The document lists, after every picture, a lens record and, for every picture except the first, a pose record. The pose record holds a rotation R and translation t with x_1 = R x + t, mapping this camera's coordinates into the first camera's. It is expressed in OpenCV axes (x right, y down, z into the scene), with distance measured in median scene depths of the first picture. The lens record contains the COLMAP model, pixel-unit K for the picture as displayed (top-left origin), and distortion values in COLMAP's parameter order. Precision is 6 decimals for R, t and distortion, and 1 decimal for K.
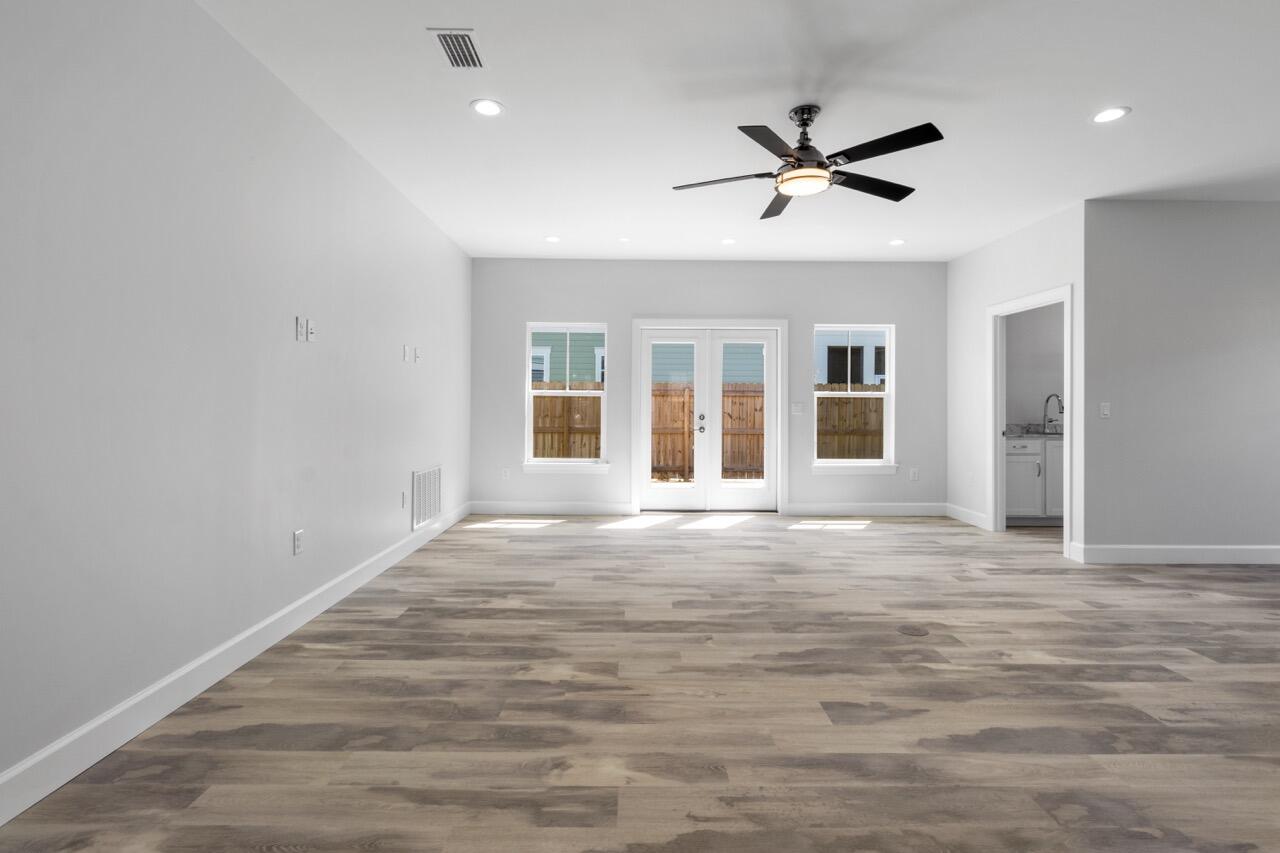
lens RADIAL K [[595.8, 0, 638.0], [0, 595.8, 403.9], [0, 0, 1]] dist [0.000375, -0.000154]
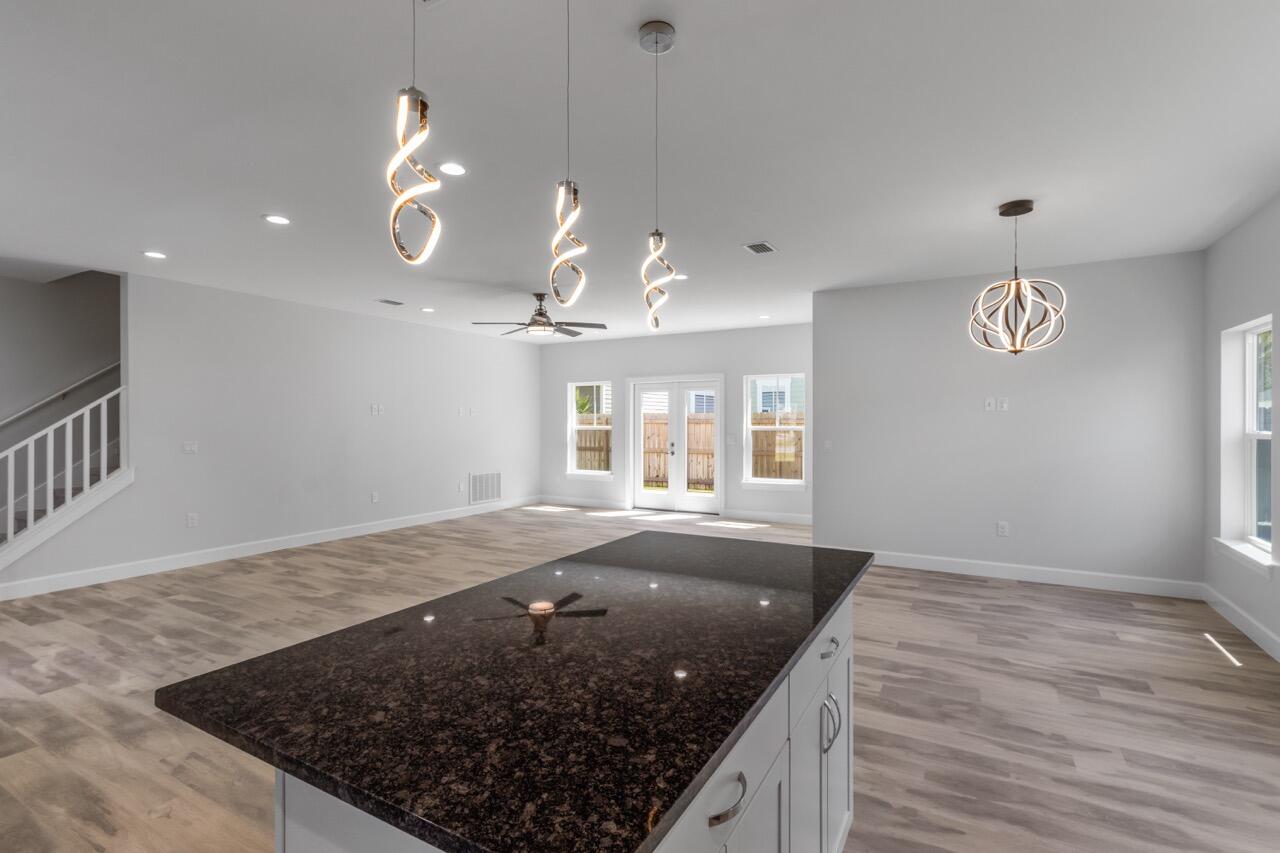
lens RADIAL K [[600.5, 0, 641.1], [0, 600.5, 424.5], [0, 0, 1]] dist [0.001625, 0.000154]
pose [[0.864659, -0.002202, -0.502354, 1.613332], [0.005730, 0.999969, 0.005480, -0.071673], [0.502326, -0.007617, 0.864645, -0.573279]]
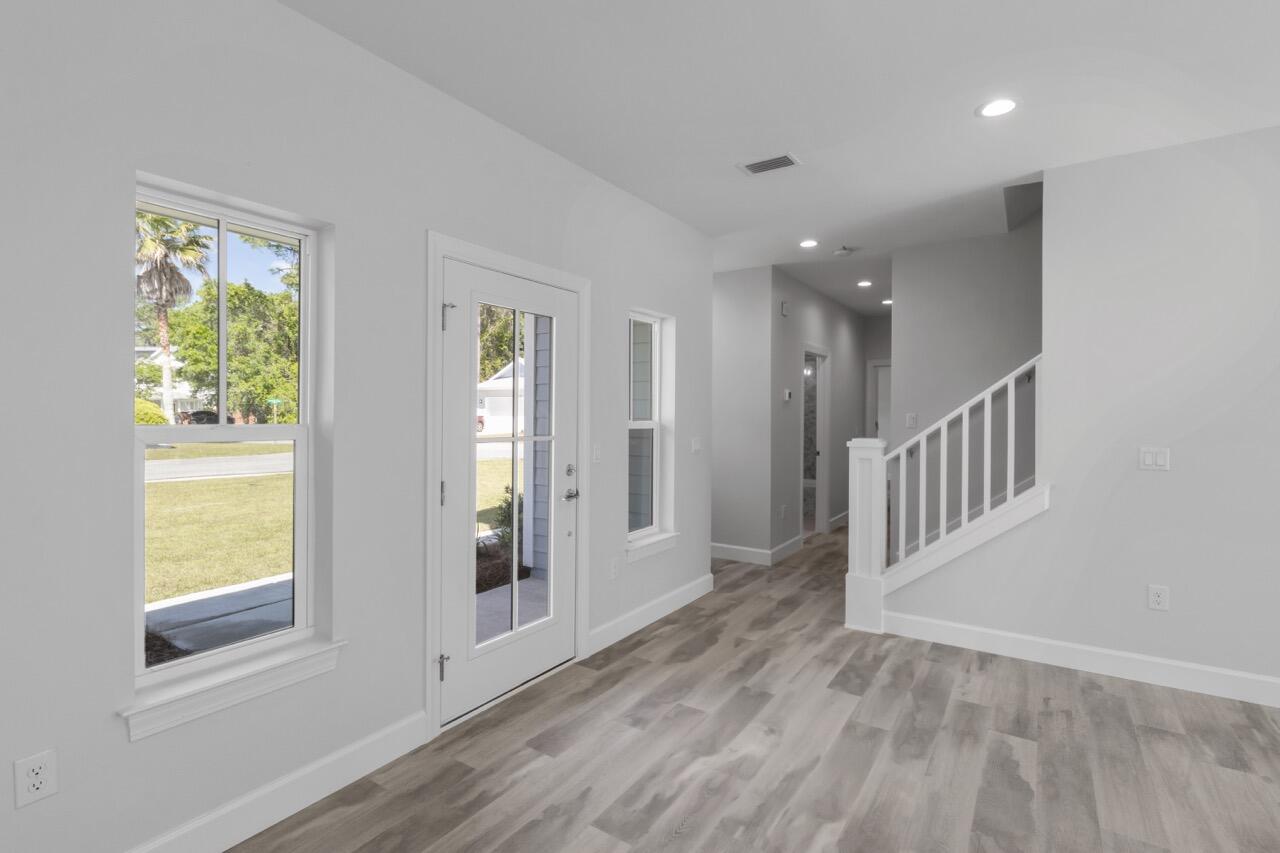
lens RADIAL K [[599.5, 0, 639.4], [0, 599.5, 407.1], [0, 0, 1]] dist [0.001117, 0.000797]
pose [[-0.564948, -0.016328, -0.824965, 0.752996], [-0.003277, 0.999841, -0.017545, -0.064660], [0.825120, -0.007209, -0.564912, 0.208236]]
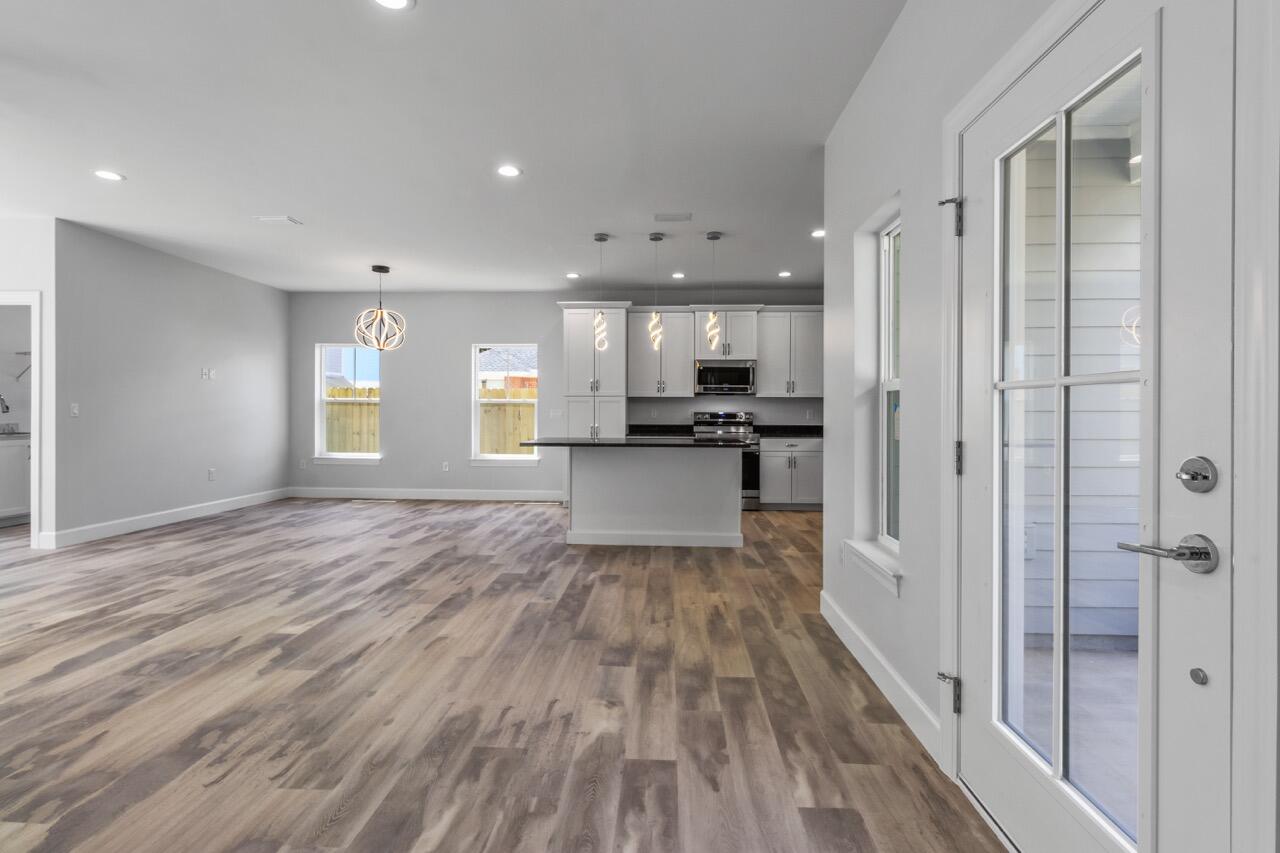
lens RADIAL K [[595.6, 0, 637.8], [0, 595.6, 412.6], [0, 0, 1]] dist [0.002429, 0.000537]
pose [[0.061124, -0.005025, 0.998118, -0.421164], [-0.010970, 0.999924, 0.005706, -0.003974], [-0.998070, -0.011298, 0.061064, -0.204641]]
